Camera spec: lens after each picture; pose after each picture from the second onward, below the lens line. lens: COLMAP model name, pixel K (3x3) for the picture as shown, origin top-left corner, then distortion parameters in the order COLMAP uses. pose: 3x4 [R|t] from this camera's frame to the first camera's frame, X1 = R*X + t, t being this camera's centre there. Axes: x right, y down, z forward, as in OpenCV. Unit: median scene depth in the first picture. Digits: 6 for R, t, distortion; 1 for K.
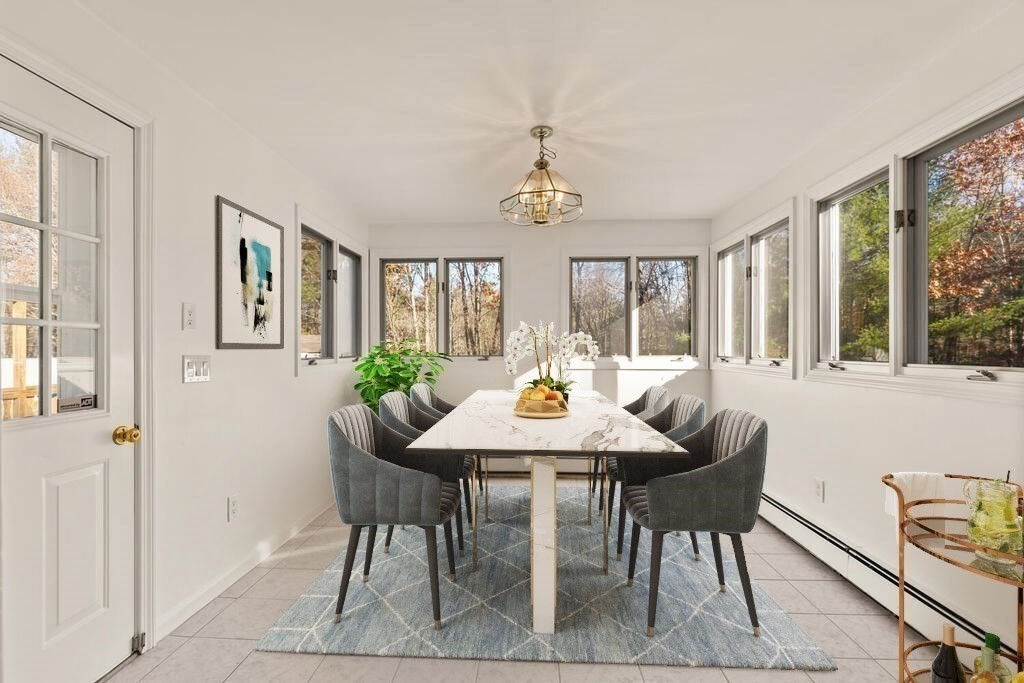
lens RADIAL K [[467.9, 0, 518.2], [0, 467.9, 346.2], [0, 0, 1]] dist [0.011741, -0.001265]
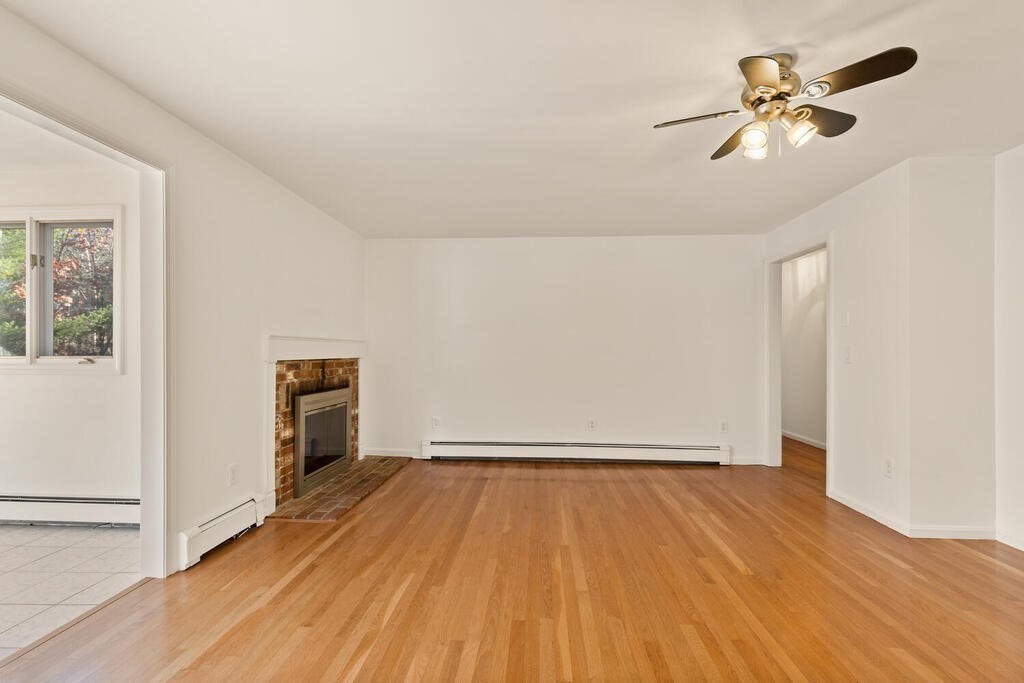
lens RADIAL K [[467.9, 0, 508.0], [0, 467.9, 348.0], [0, 0, 1]] dist [0.011741, -0.001265]
pose [[0.043878, 0.007947, 0.999005, -0.317910], [-0.004738, 0.999959, -0.007746, 0.007112], [-0.999026, -0.004394, 0.043914, -0.292069]]
